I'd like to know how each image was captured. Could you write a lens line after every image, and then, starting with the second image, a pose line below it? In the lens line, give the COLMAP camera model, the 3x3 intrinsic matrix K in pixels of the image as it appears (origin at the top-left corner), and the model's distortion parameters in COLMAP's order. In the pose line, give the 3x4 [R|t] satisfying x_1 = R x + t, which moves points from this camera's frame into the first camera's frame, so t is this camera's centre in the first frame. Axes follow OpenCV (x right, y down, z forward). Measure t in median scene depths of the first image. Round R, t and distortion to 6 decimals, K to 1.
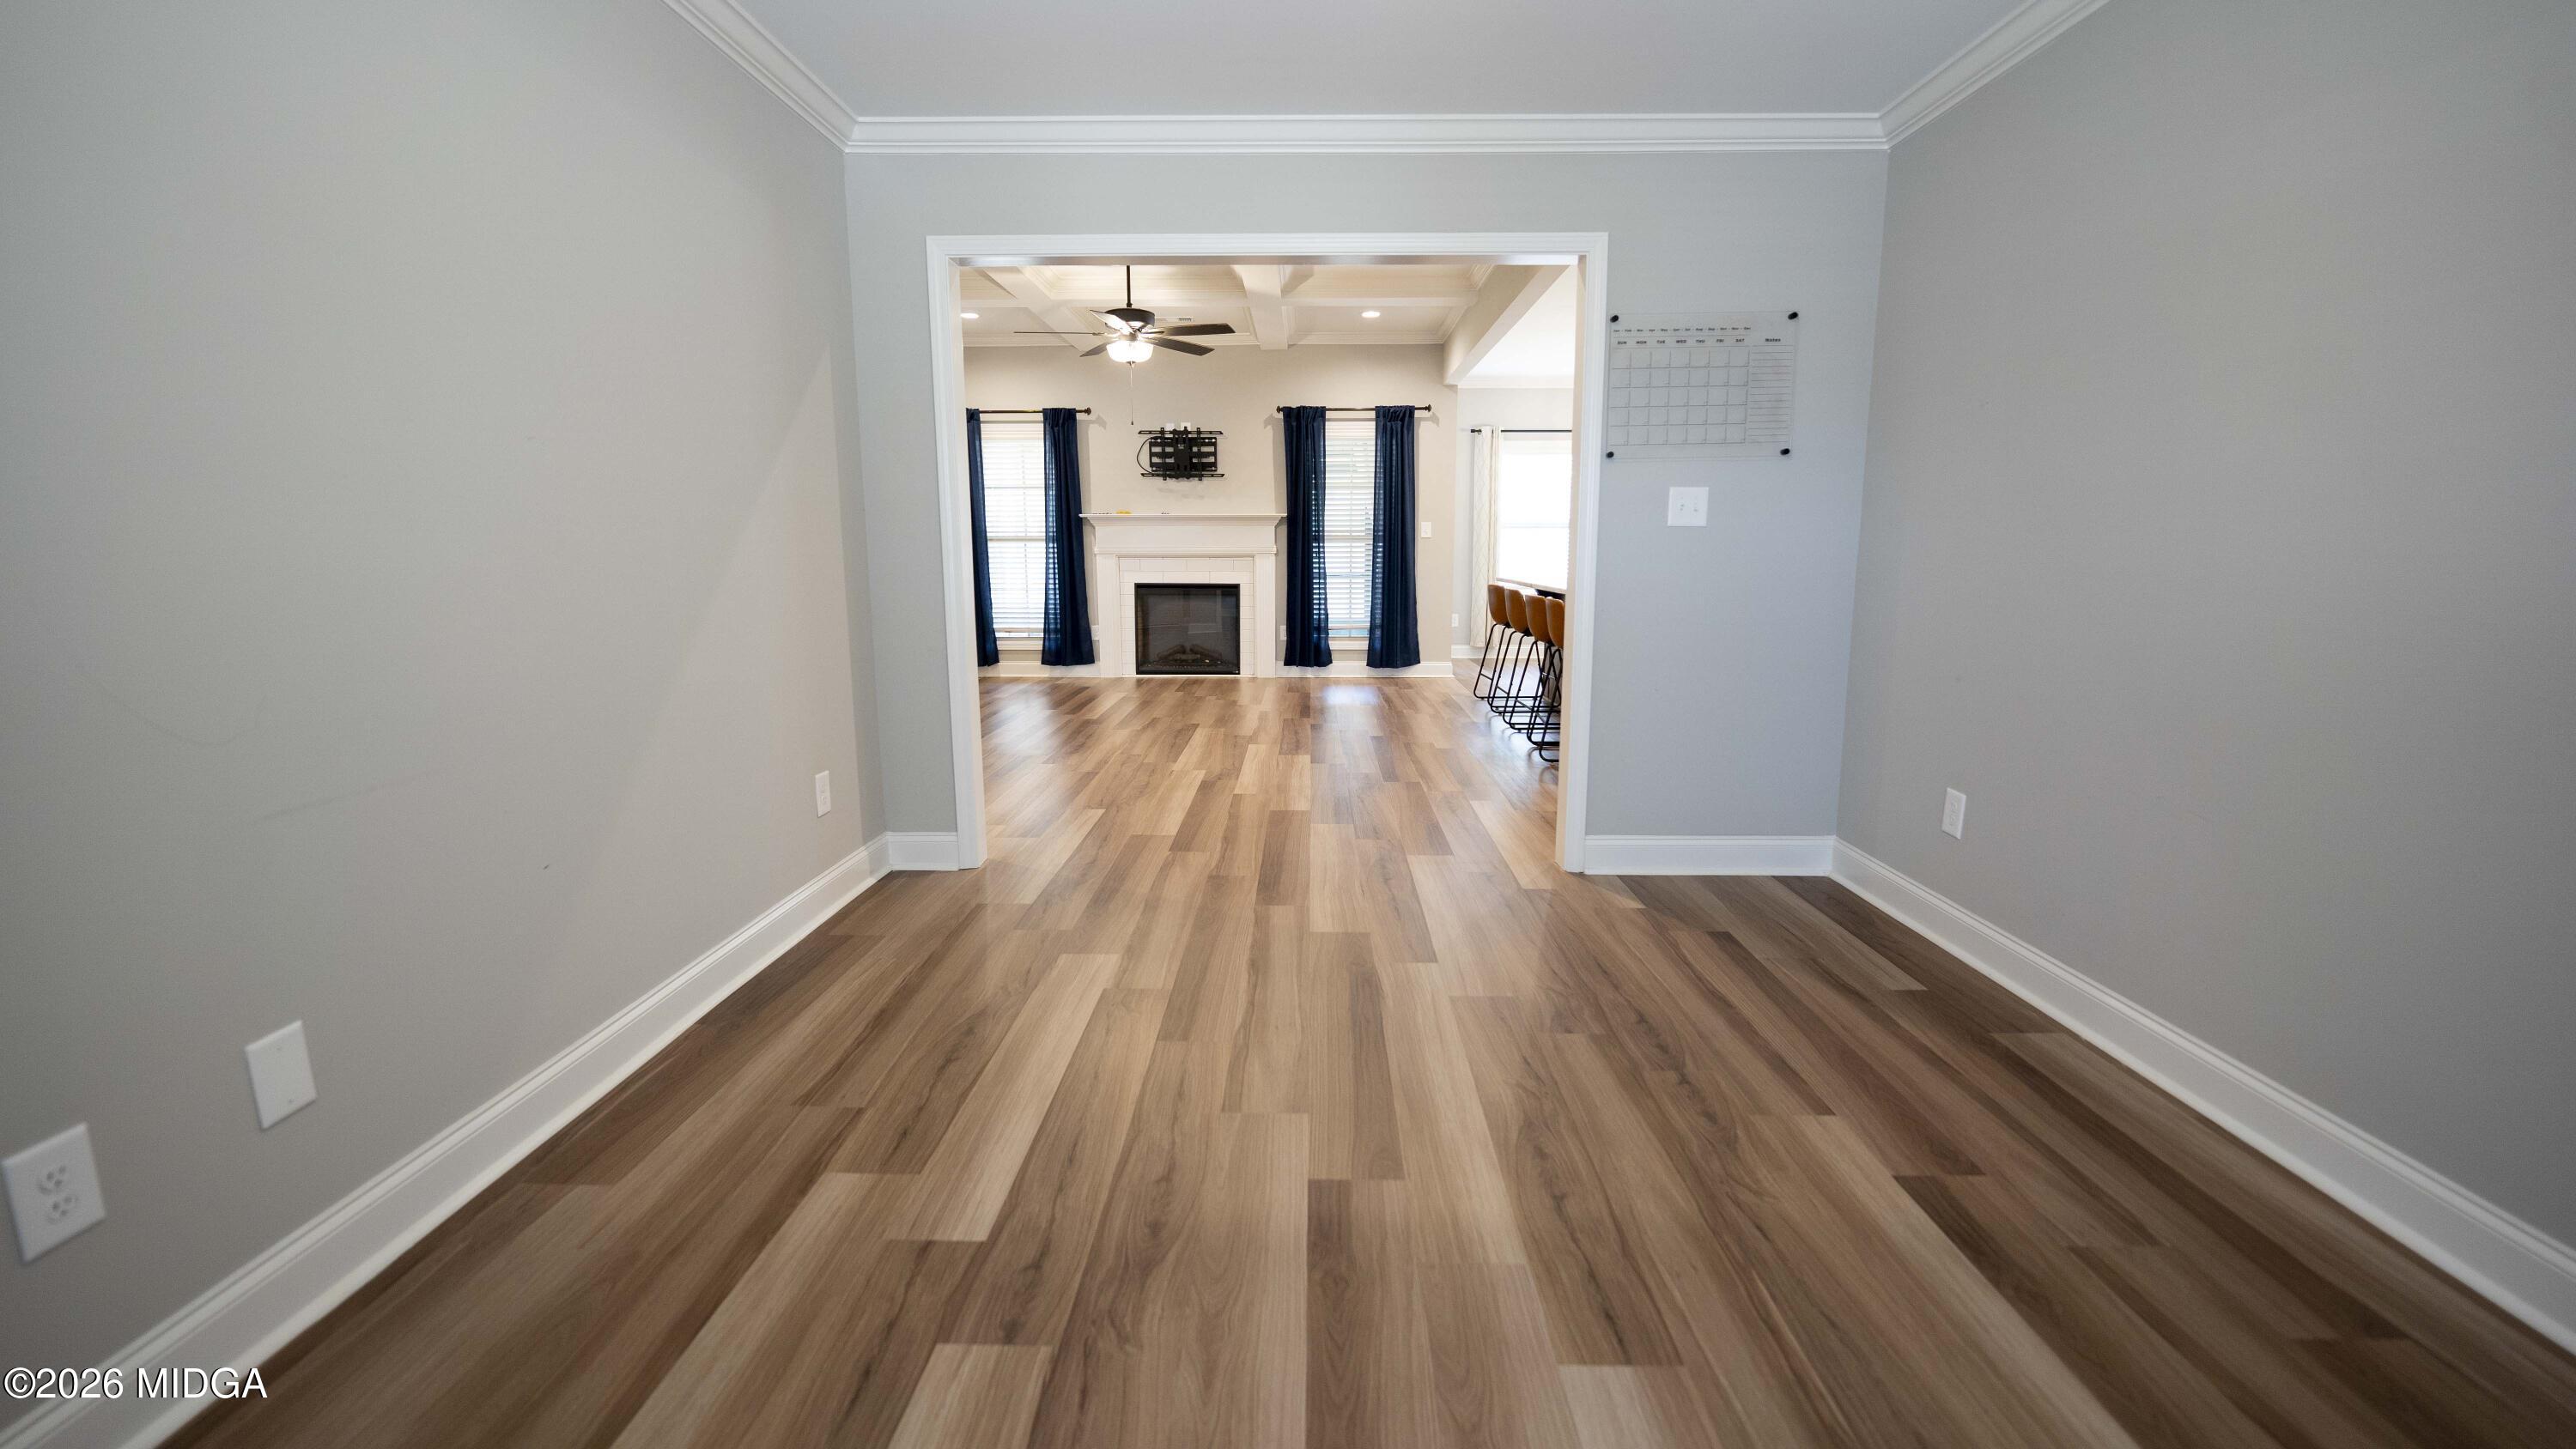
lens RADIAL K [[1047.6, 0, 1284.6], [0, 1047.6, 720.0], [0, 0, 1]] dist [-0.013903, 0.000812]
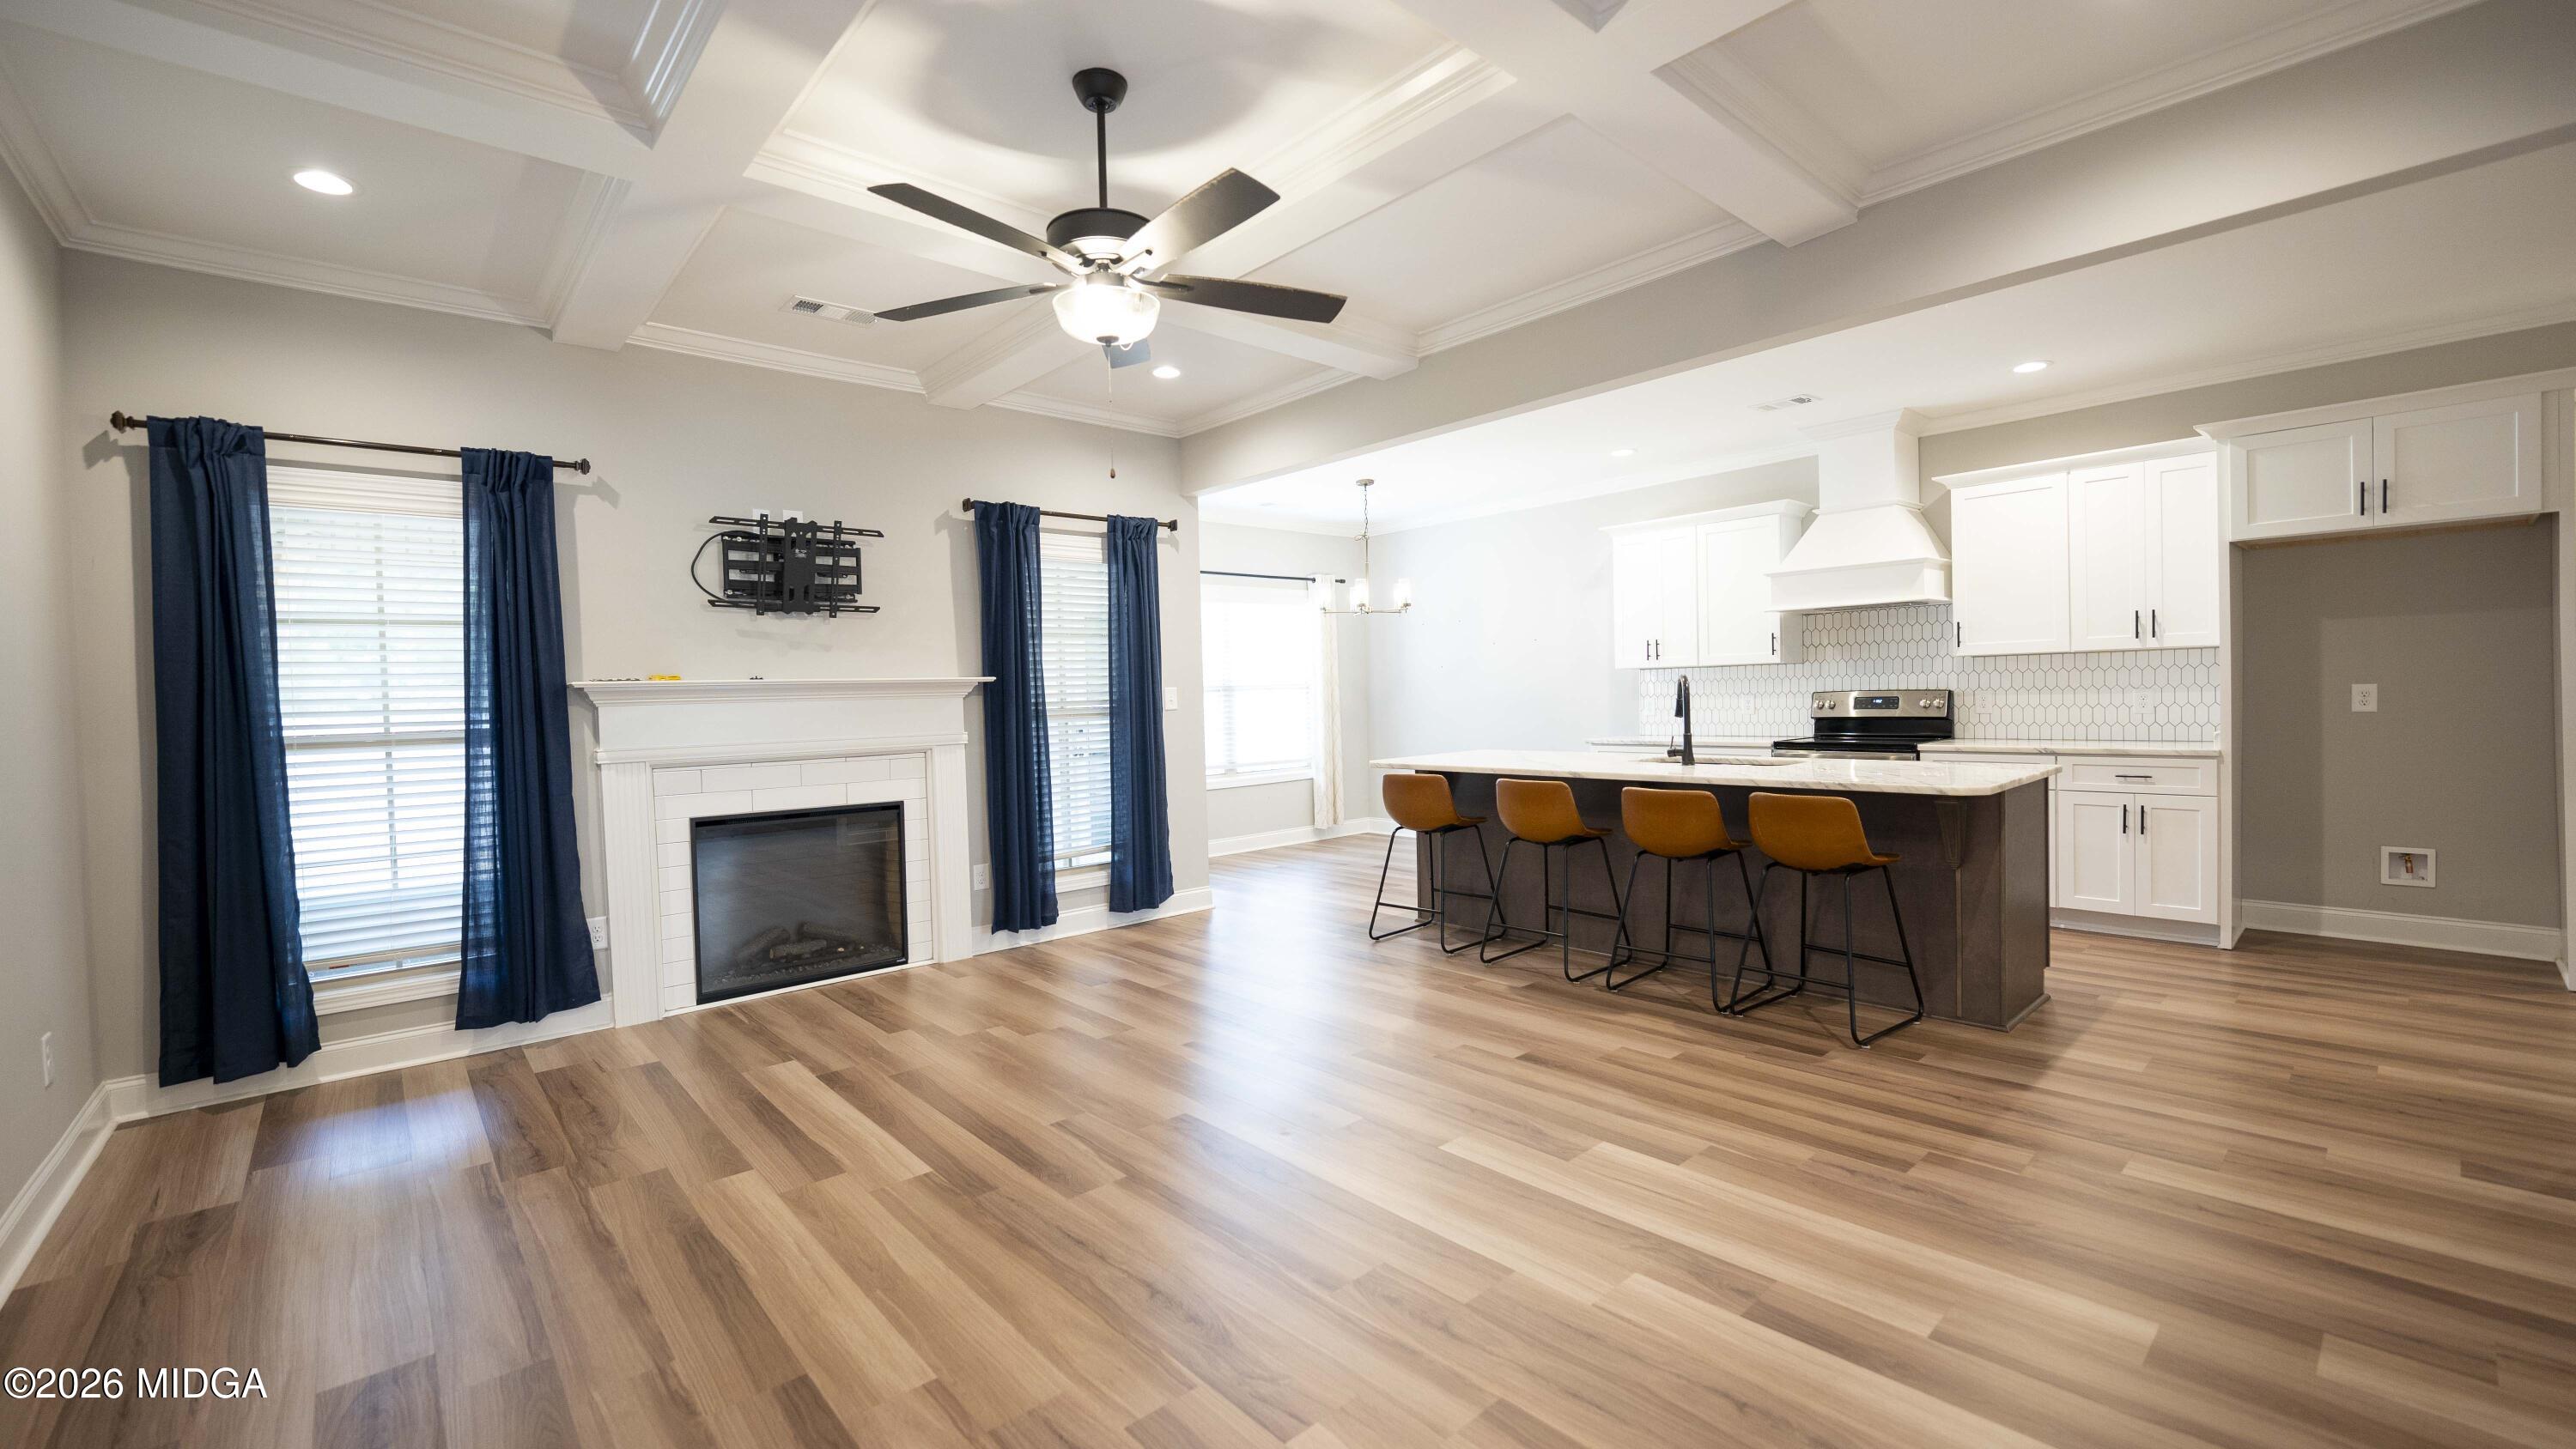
lens RADIAL K [[1047.6, 0, 1300.6], [0, 1047.6, 719.3], [0, 0, 1]] dist [-0.013903, 0.000812]
pose [[0.723687, -0.034726, 0.689254, -0.271826], [0.138473, 0.985729, -0.095728, -0.089777], [-0.676093, 0.164720, 0.718168, 0.446819]]
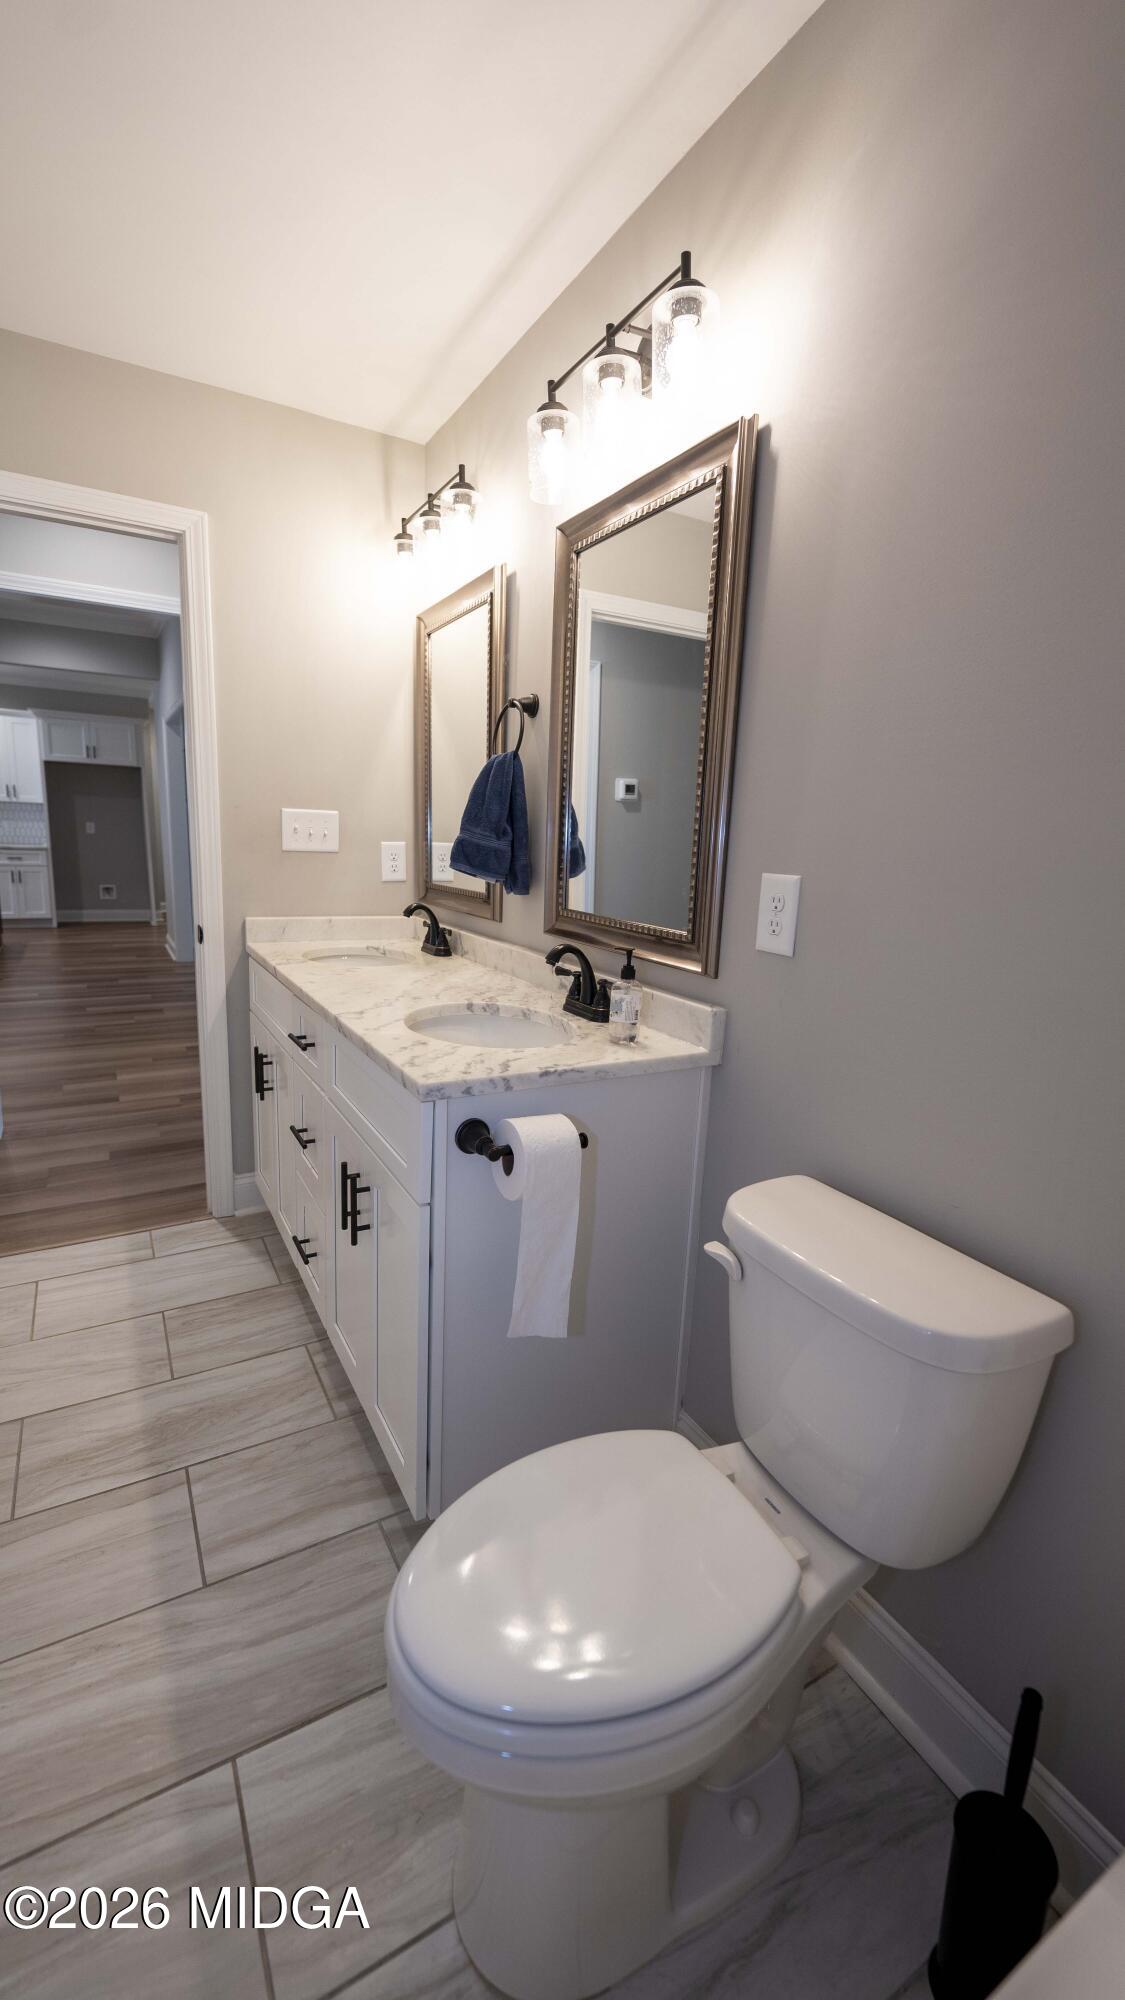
lens RADIAL K [[813.5, 0, 552.7], [0, 813.5, 1004.5], [0, 0, 1]] dist [-0.013903, 0.000812]
pose [[-0.515019, -0.190189, 0.835813, -0.779134], [0.104024, 0.954000, 0.281181, -0.090677], [-0.850843, 0.231758, -0.471544, 0.495460]]
